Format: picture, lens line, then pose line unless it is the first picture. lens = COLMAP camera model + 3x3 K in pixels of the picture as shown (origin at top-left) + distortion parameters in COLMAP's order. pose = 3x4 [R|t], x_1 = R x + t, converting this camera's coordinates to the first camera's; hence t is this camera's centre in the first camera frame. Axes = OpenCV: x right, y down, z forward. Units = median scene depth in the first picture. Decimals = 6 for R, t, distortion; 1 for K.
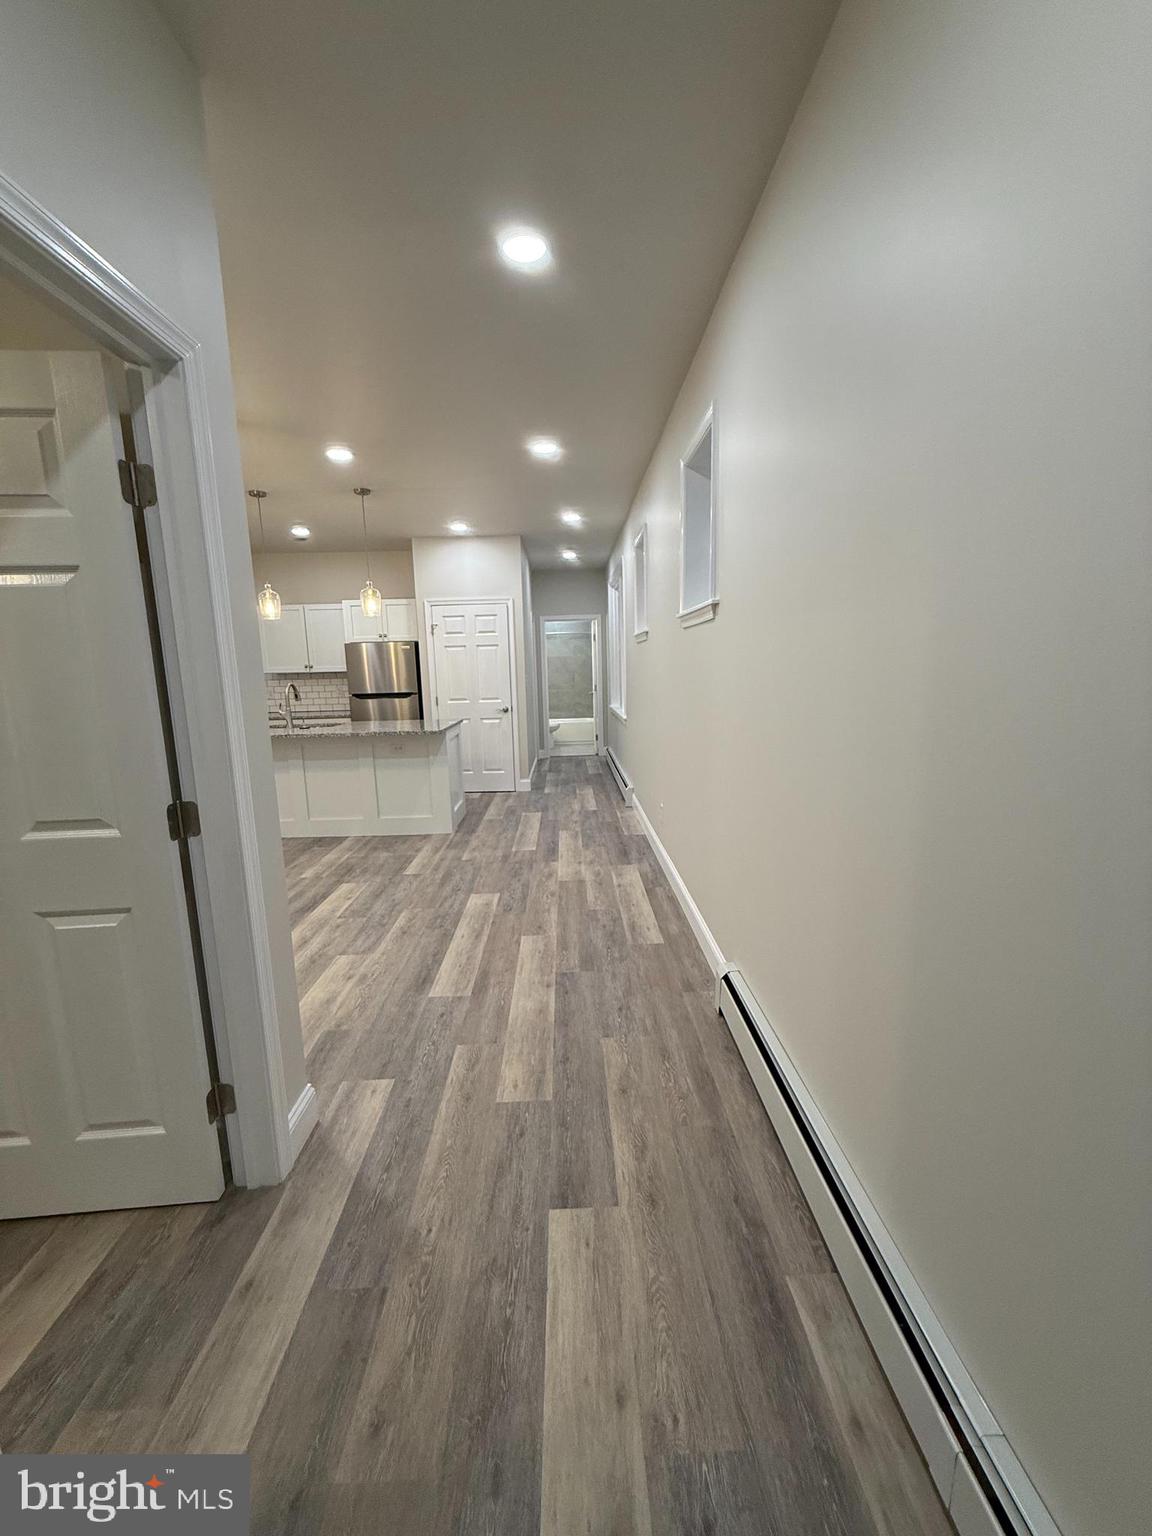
lens RADIAL K [[610.0, 0, 576.0], [0, 610.0, 768.0], [0, 0, 1]] dist [-0.000168, 0.000048]
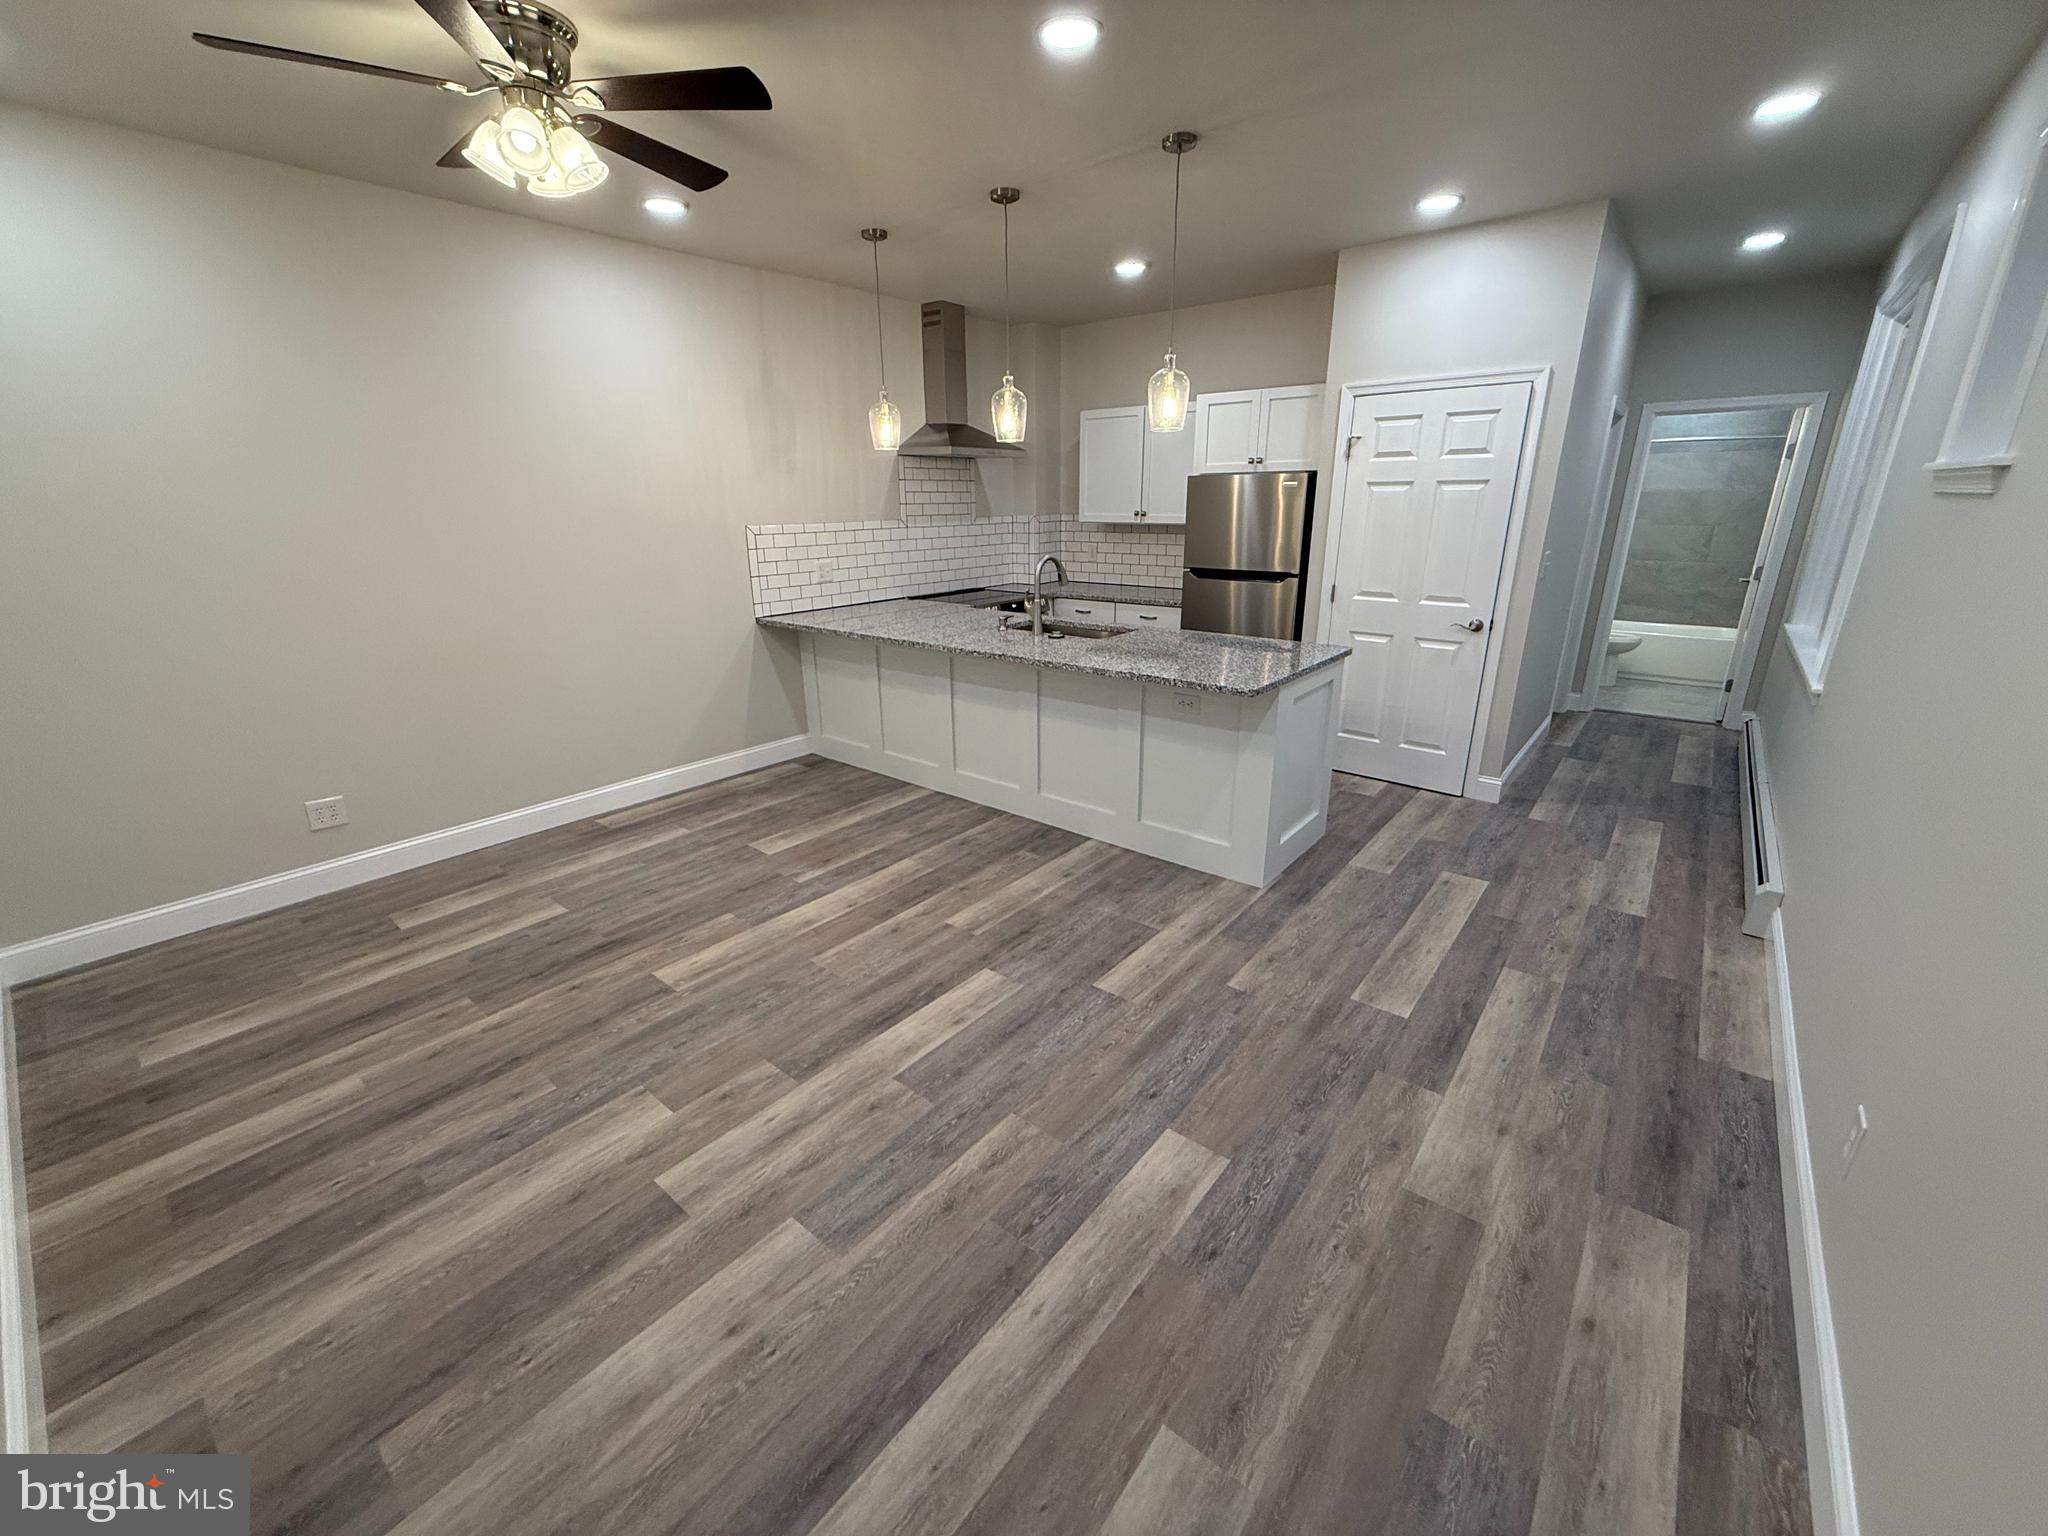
lens RADIAL K [[813.3, 0, 1022.6], [0, 813.3, 769.1], [0, 0, 1]] dist [-0.000168, 0.000048]
pose [[0.761445, 0.223535, -0.608469, 0.030973], [-0.115047, 0.970362, 0.212514, -0.111911], [0.637939, -0.091815, 0.764594, 0.405030]]
